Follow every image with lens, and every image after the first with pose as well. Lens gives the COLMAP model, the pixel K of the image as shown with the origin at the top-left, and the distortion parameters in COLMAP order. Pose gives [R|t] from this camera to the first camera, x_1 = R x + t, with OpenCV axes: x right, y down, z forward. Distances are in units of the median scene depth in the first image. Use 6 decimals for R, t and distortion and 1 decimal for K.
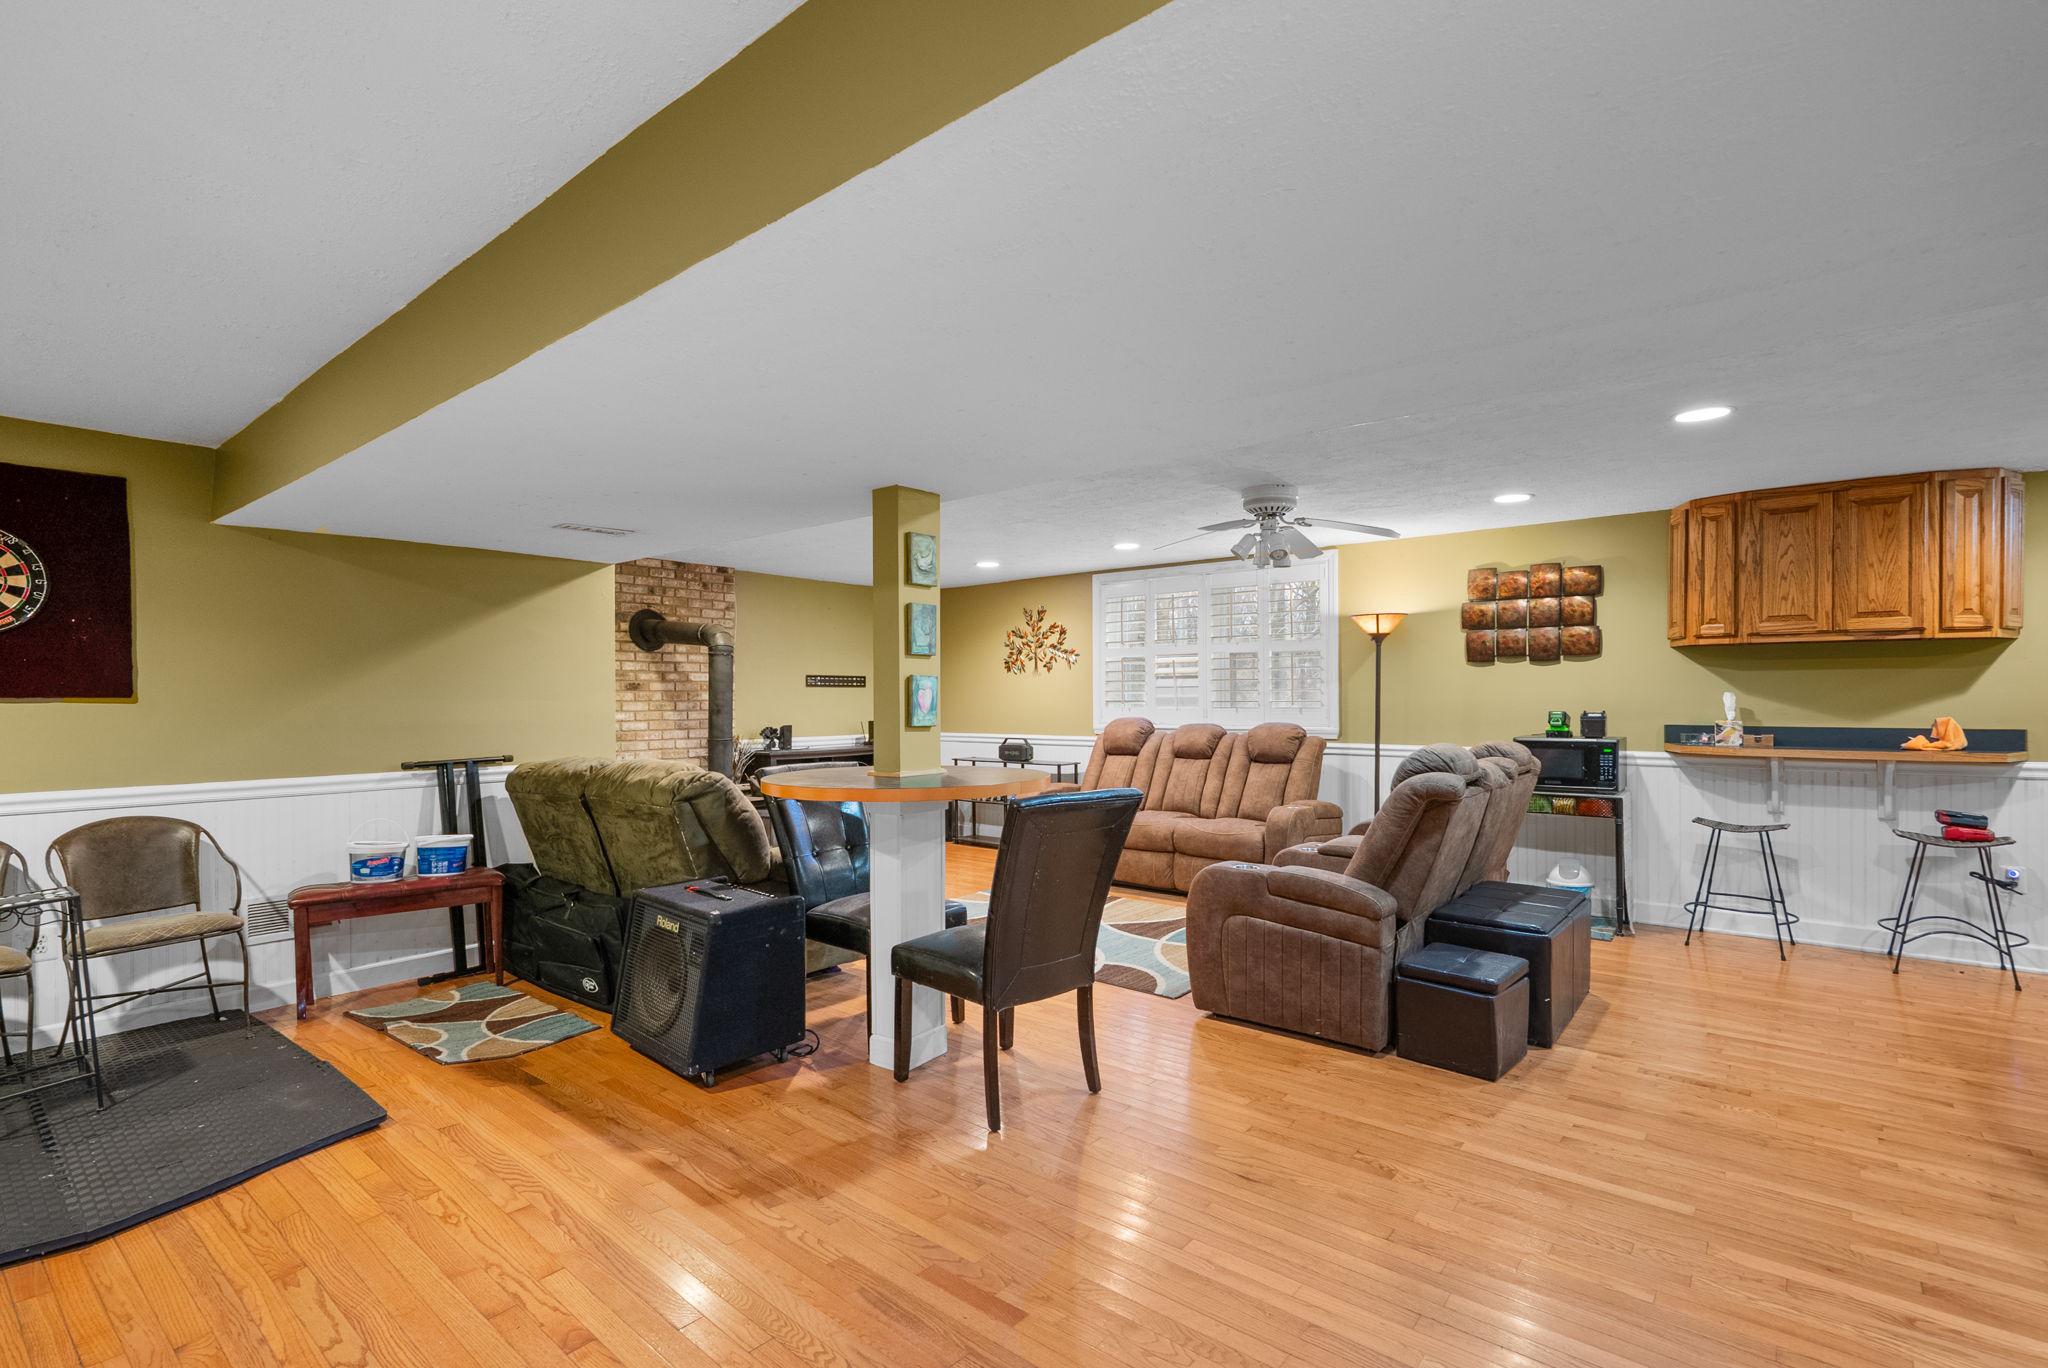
lens RADIAL K [[942.2, 0, 1024.1], [0, 942.2, 688.0], [0, 0, 1]] dist [0.000284, 0.000013]
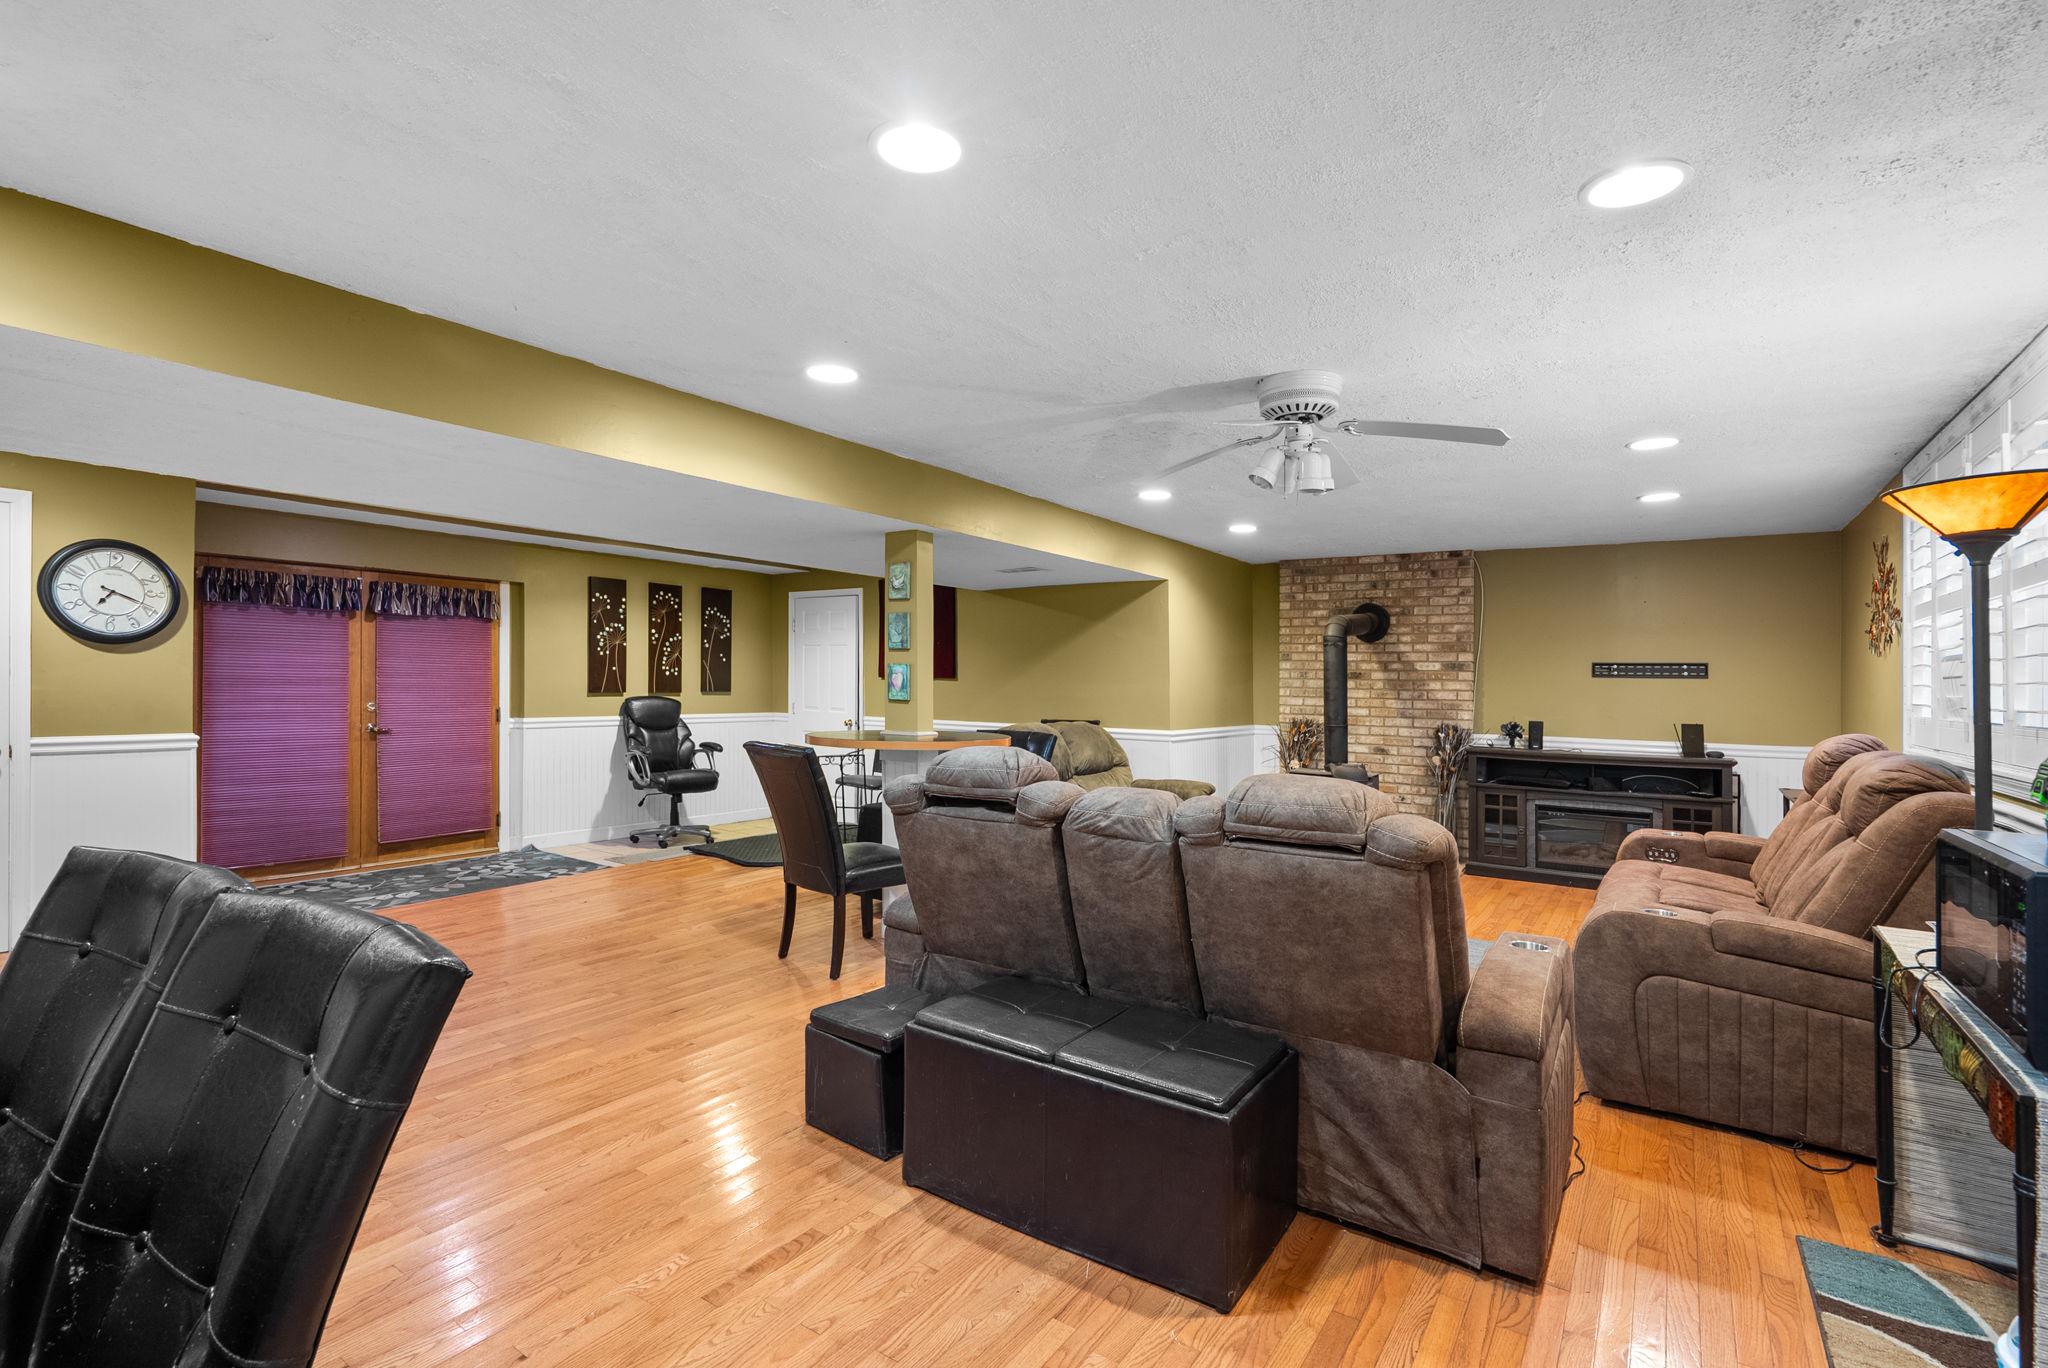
lens RADIAL K [[942.2, 0, 1023.9], [0, 942.2, 678.0], [0, 0, 1]] dist [0.000284, 0.000013]
pose [[0.097391, 0.002948, -0.995242, 0.615204], [-0.008254, 0.999964, 0.002154, 0.002069], [0.995212, 0.008005, 0.097412, 0.494713]]
